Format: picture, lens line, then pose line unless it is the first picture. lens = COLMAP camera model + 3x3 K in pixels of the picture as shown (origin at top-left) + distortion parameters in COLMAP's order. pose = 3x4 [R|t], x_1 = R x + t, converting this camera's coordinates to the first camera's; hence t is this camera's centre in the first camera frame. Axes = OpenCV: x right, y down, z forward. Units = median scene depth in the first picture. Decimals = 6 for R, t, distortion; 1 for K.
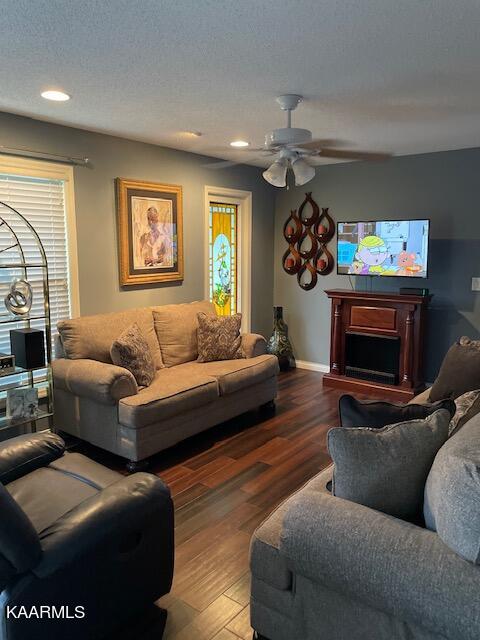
lens RADIAL K [[481.7, 0, 240.0], [0, 481.7, 320.0], [0, 0, 1]] dist [0.102012, -0.135613]
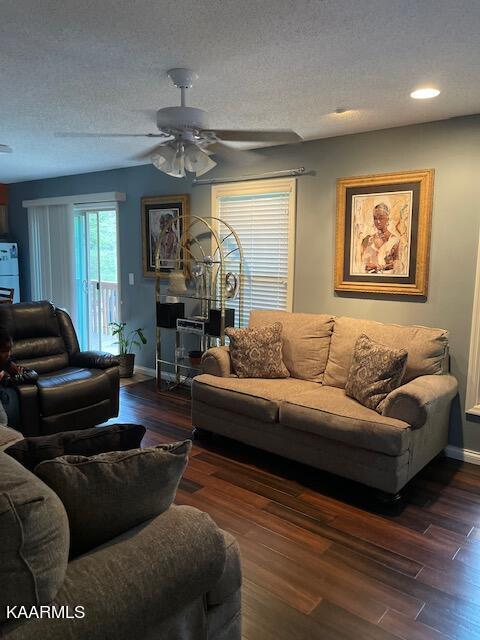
lens RADIAL K [[481.7, 0, 240.0], [0, 481.7, 320.0], [0, 0, 1]] dist [0.102012, -0.135613]
pose [[-0.019947, 0.144272, -0.989337, 0.691464], [-0.170044, 0.974627, 0.145556, -0.117558], [0.985235, 0.171134, 0.005092, 0.790851]]
